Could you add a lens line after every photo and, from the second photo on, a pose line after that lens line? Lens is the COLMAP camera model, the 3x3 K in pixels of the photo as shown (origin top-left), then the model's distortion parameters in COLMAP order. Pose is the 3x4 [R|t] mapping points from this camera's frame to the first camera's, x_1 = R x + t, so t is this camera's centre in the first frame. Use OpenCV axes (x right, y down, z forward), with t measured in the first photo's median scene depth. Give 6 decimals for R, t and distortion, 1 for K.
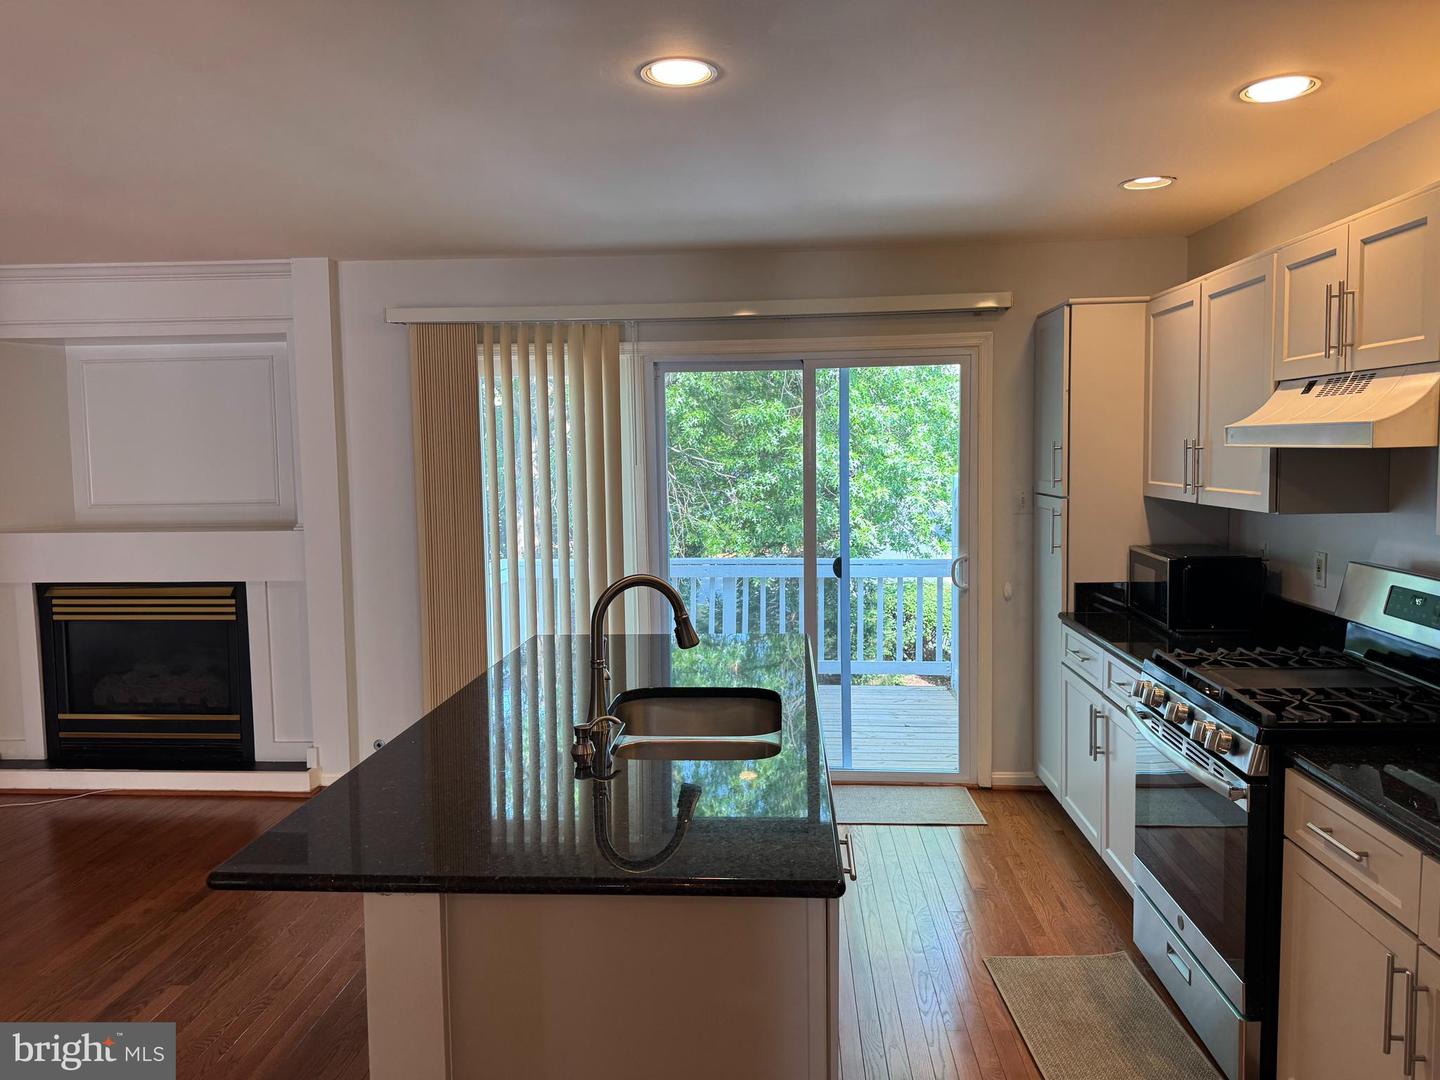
lens RADIAL K [[1015.2, 0, 713.0], [0, 1015.2, 532.2], [0, 0, 1]] dist [0.080544, -0.100320]
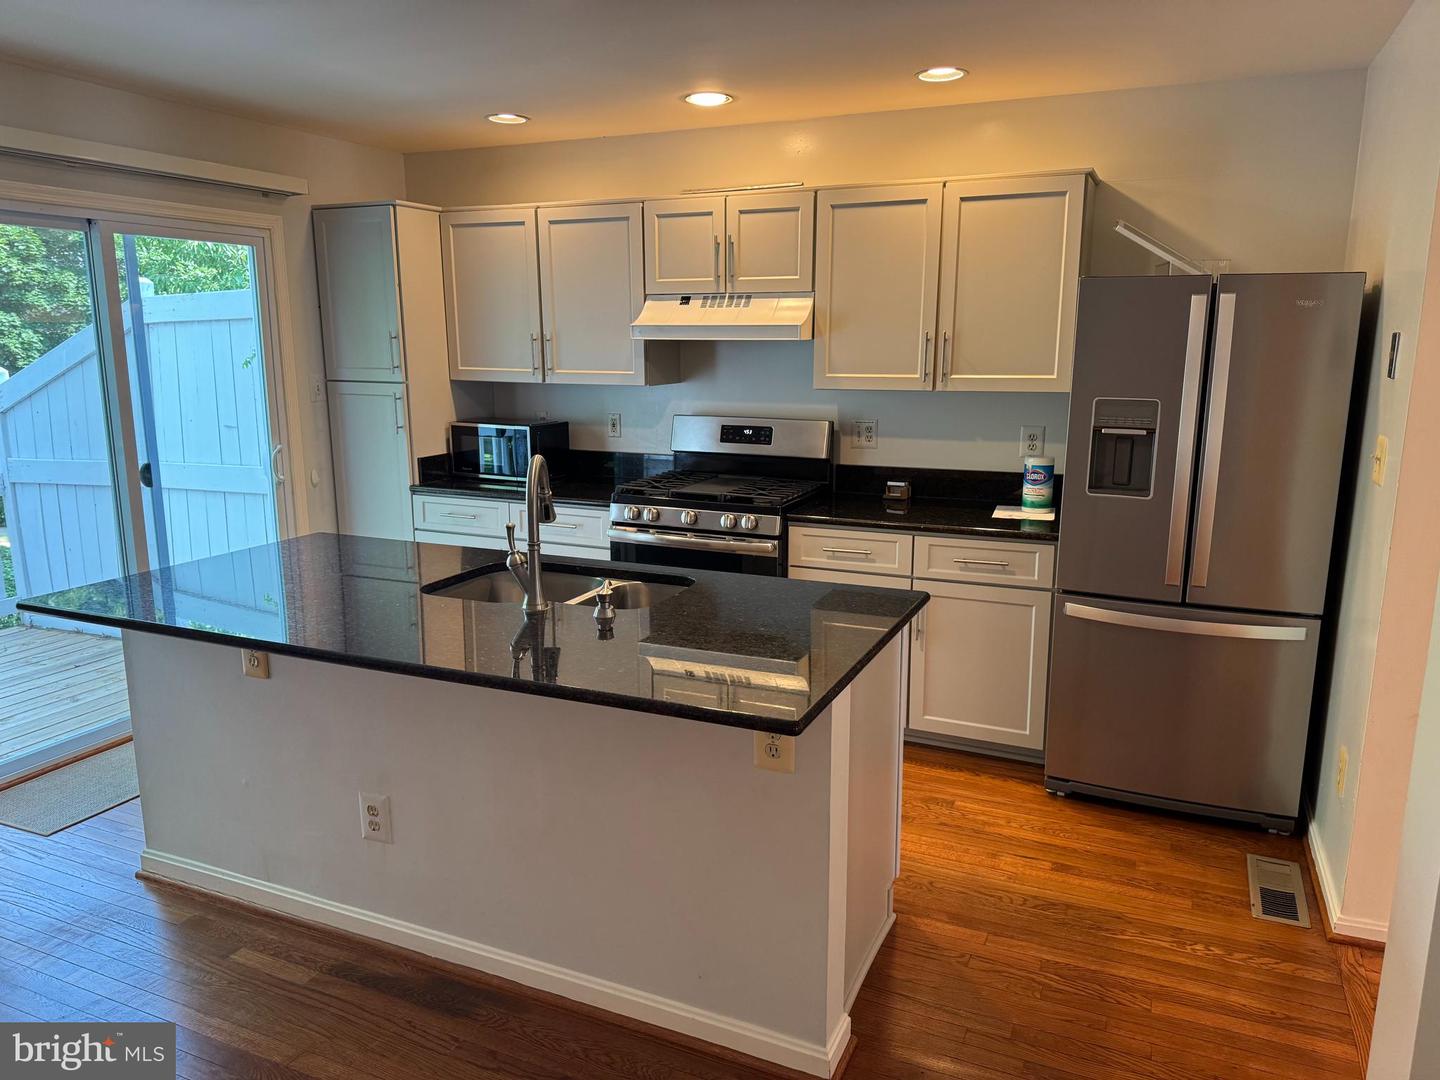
lens RADIAL K [[1015.2, 0, 718.9], [0, 1015.2, 542.9], [0, 0, 1]] dist [0.080544, -0.100320]
pose [[0.342996, -0.170053, 0.923816, -0.519912], [0.073202, 0.985325, 0.154197, -0.007731], [-0.936480, 0.014736, 0.350410, 0.247658]]
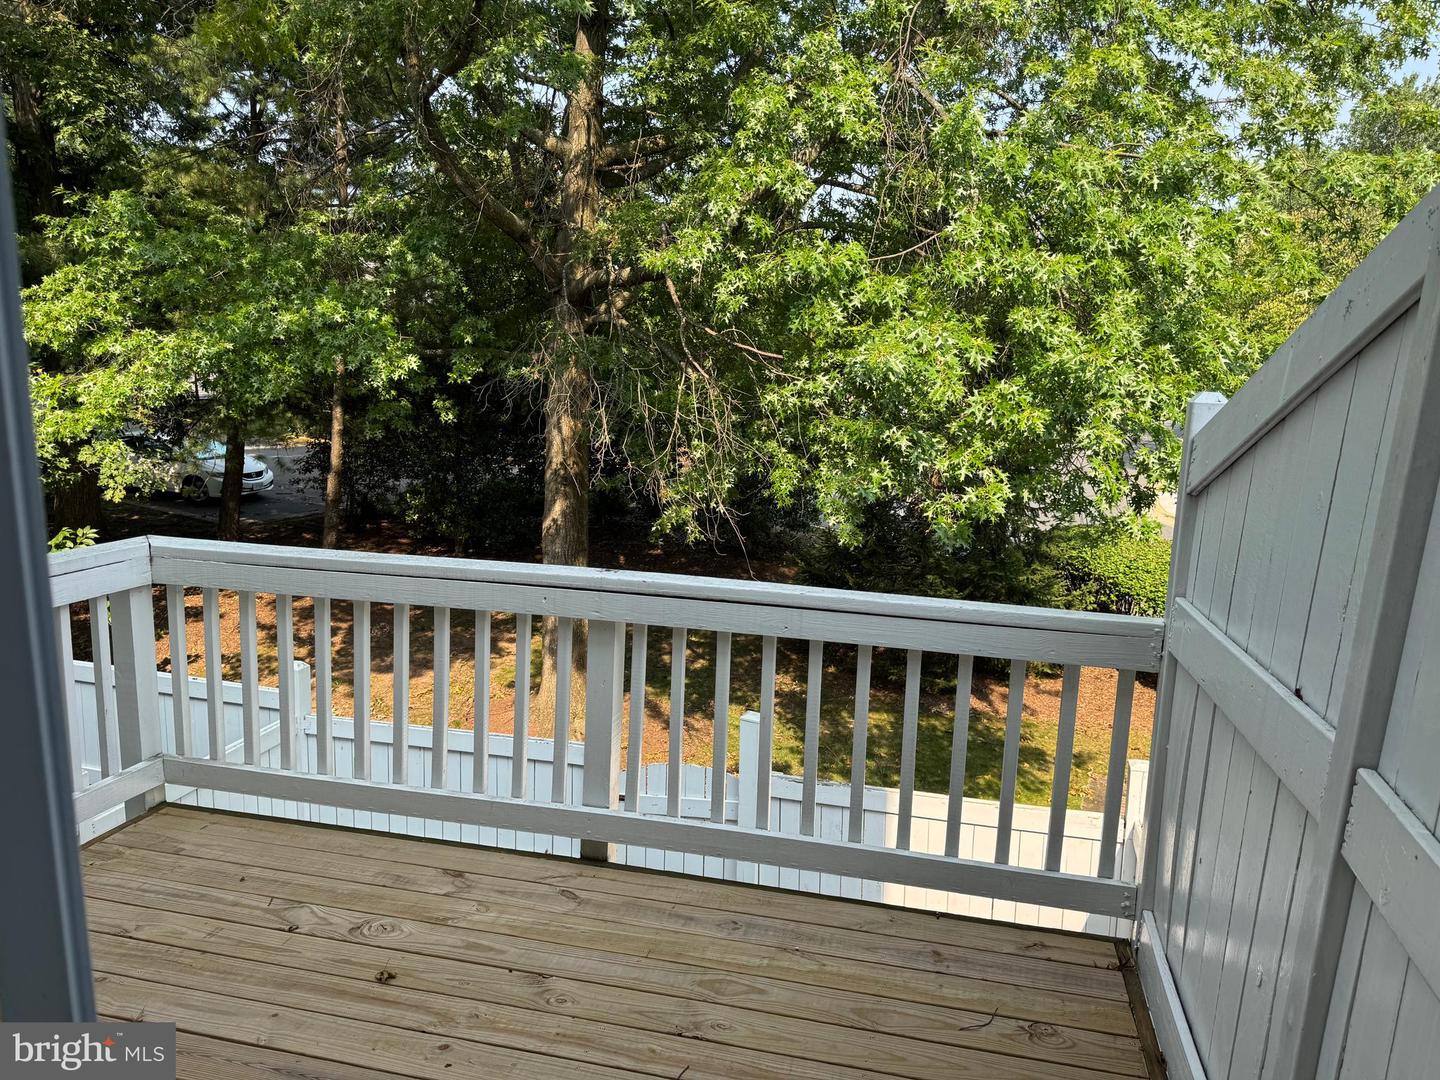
lens RADIAL K [[1015.2, 0, 725.5], [0, 1015.2, 550.1], [0, 0, 1]] dist [0.080544, -0.100320]
pose [[0.985912, 0.060023, -0.156127, 0.192034], [-0.041104, 0.991716, 0.121697, -0.058609], [0.162139, -0.113565, 0.980211, 0.891192]]
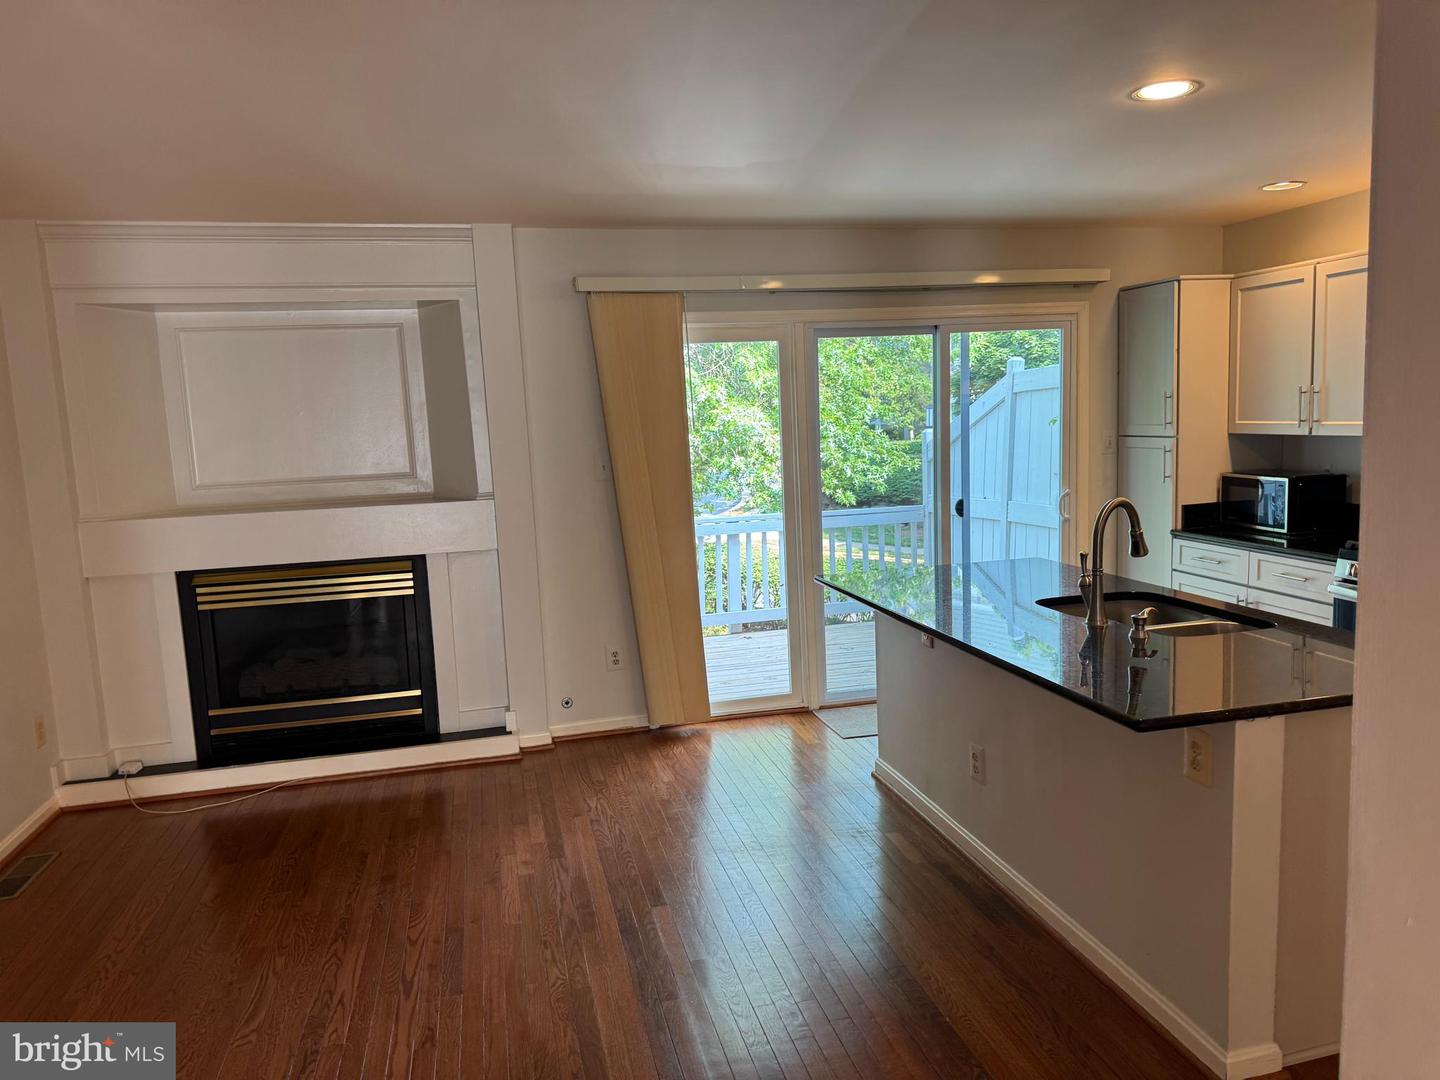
lens RADIAL K [[1015.2, 0, 722.9], [0, 1015.2, 545.7], [0, 0, 1]] dist [0.080544, -0.100320]
pose [[0.952103, -0.064480, 0.298901, -0.482241], [0.052788, 0.997497, 0.047038, 0.008851], [-0.301186, -0.029006, 0.953124, -0.024127]]
